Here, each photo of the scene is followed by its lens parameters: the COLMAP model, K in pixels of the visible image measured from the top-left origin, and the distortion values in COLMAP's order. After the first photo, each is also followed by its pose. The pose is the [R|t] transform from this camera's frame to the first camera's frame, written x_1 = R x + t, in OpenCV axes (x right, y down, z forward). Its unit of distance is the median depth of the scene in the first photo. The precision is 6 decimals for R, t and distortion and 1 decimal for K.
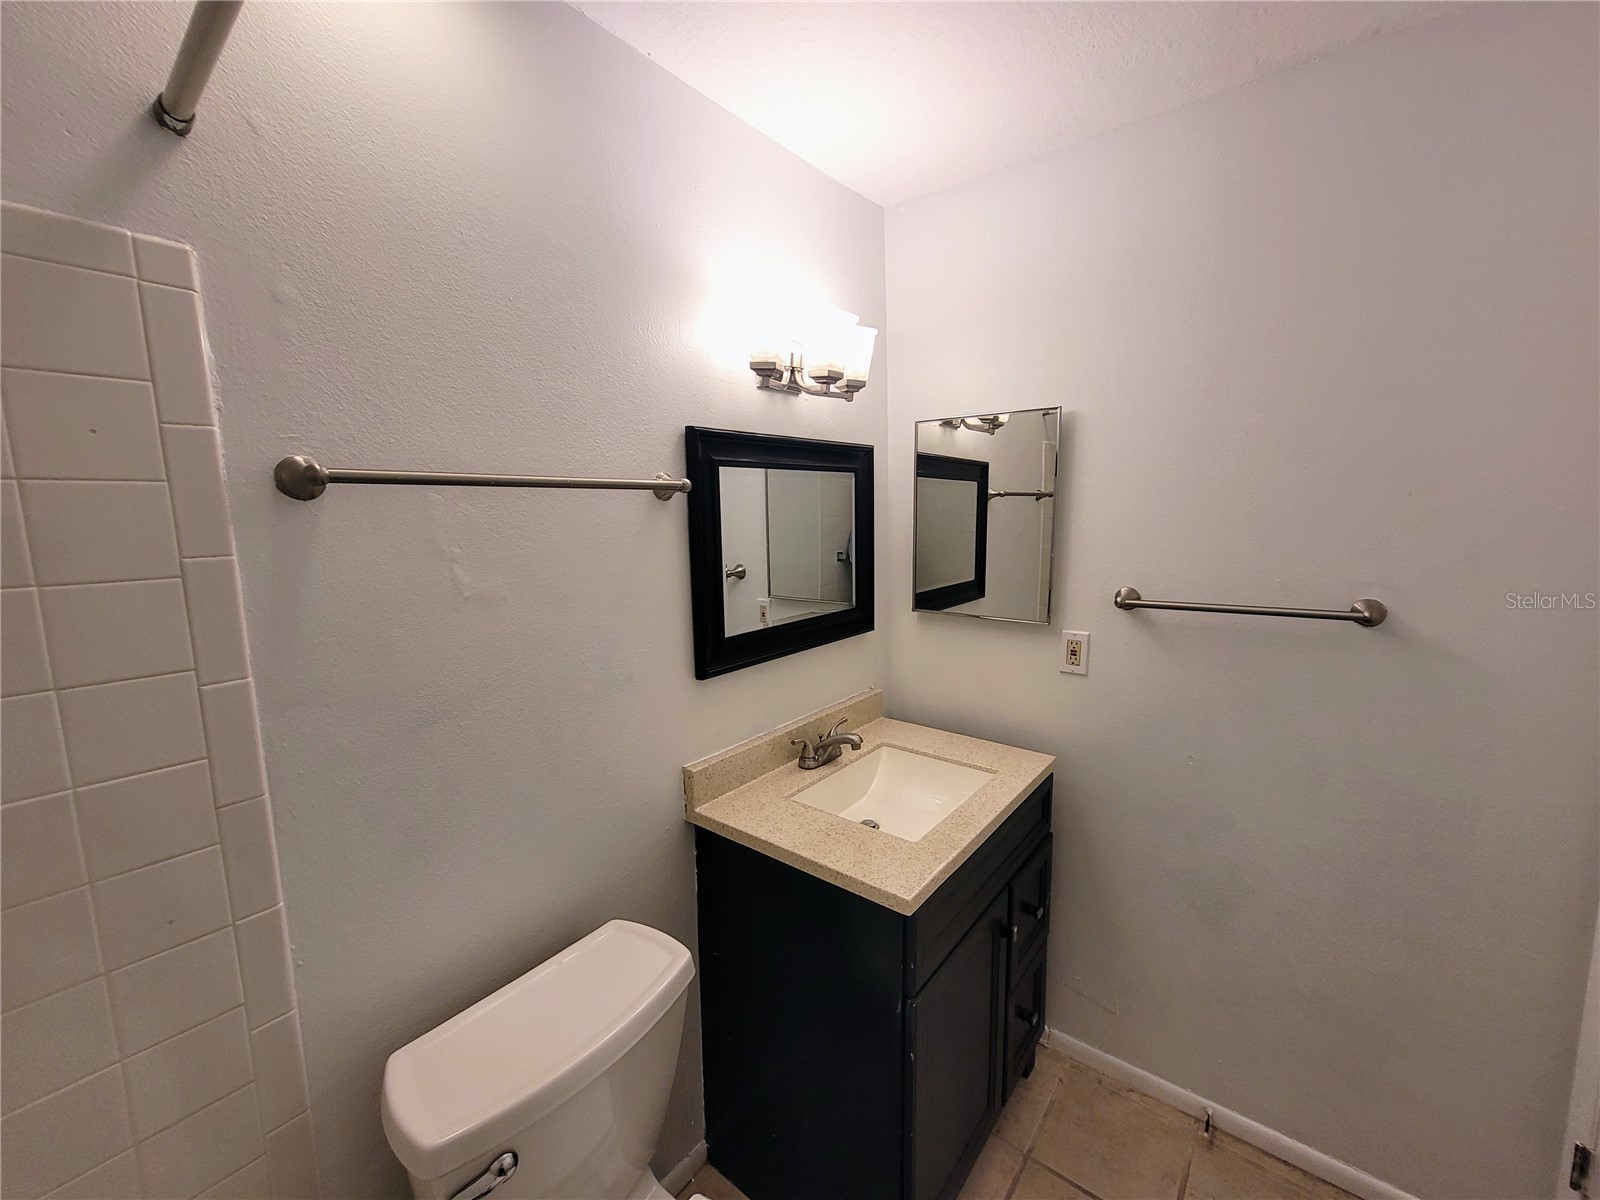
lens RADIAL K [[627.9, 0, 800.0], [0, 627.9, 600.0], [0, 0, 1]] dist [0.002453, 0.000147]
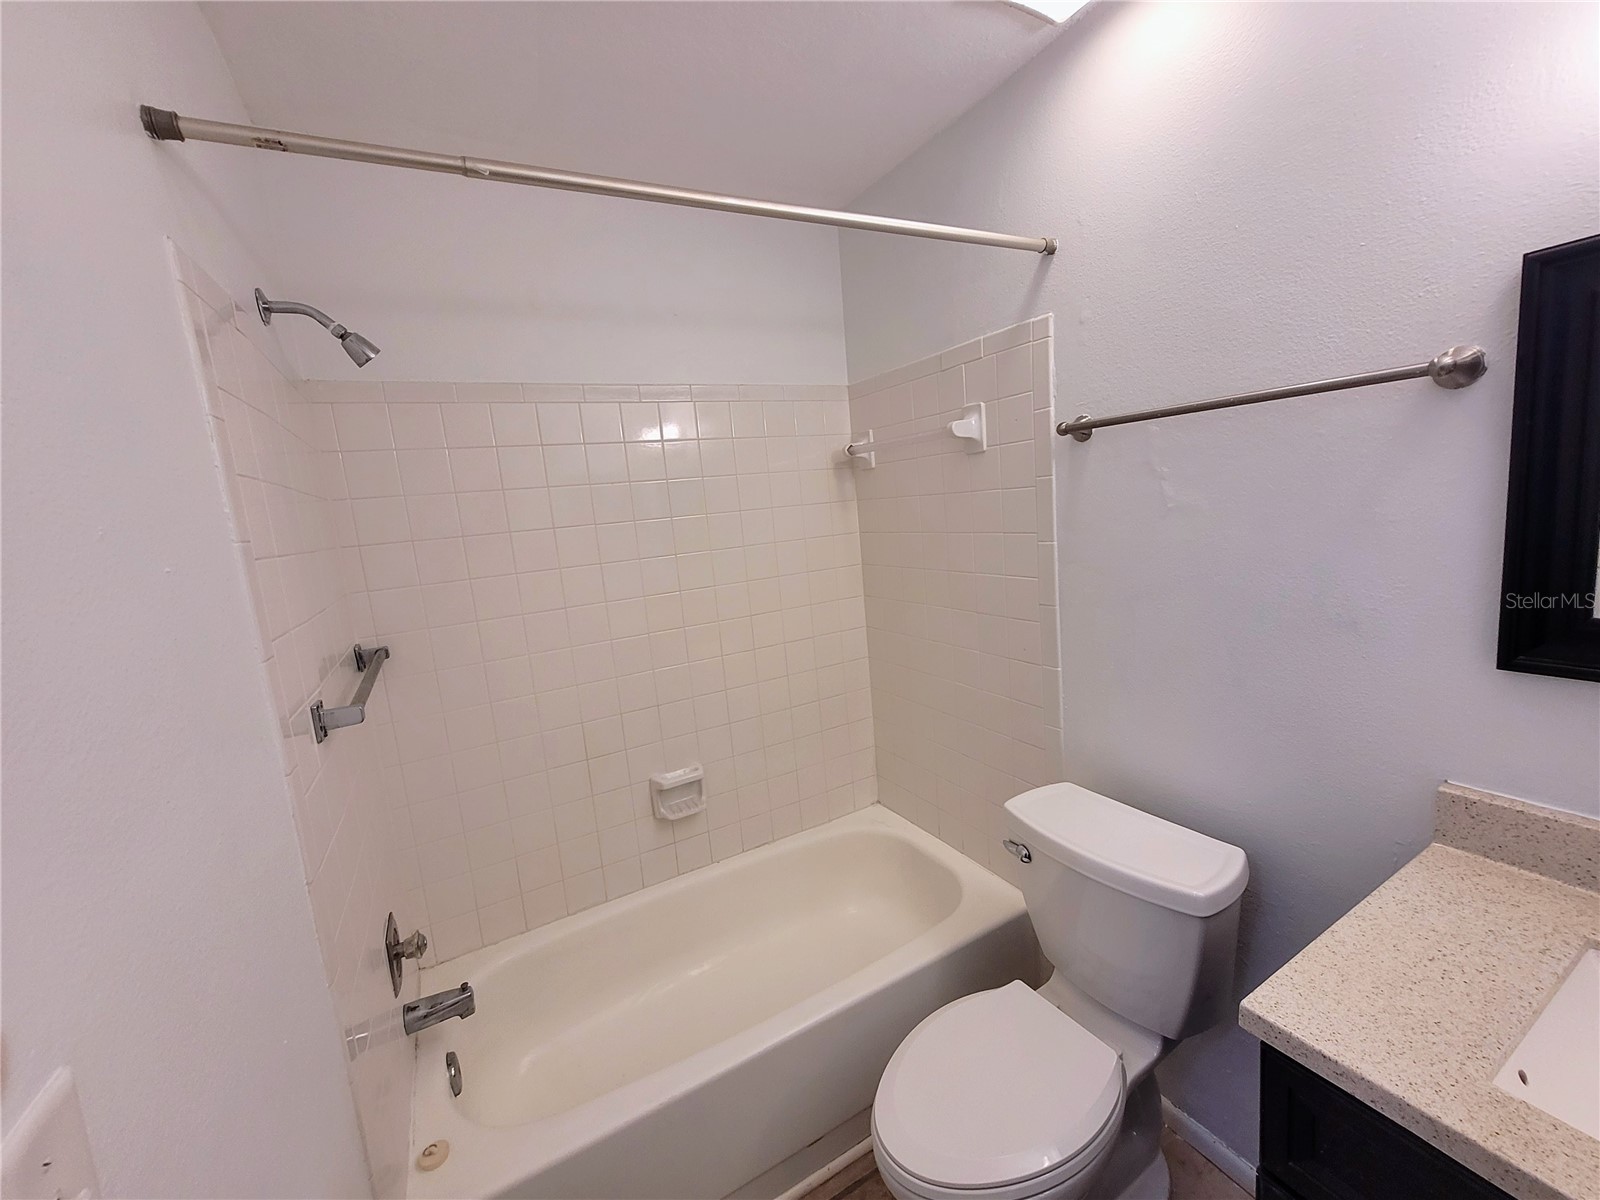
lens RADIAL K [[627.9, 0, 800.0], [0, 627.9, 600.0], [0, 0, 1]] dist [0.002453, 0.000147]
pose [[-0.353781, 0.195038, -0.914767, 1.054587], [-0.036691, 0.974371, 0.221936, -0.088712], [0.934608, 0.112080, -0.337558, 0.878923]]
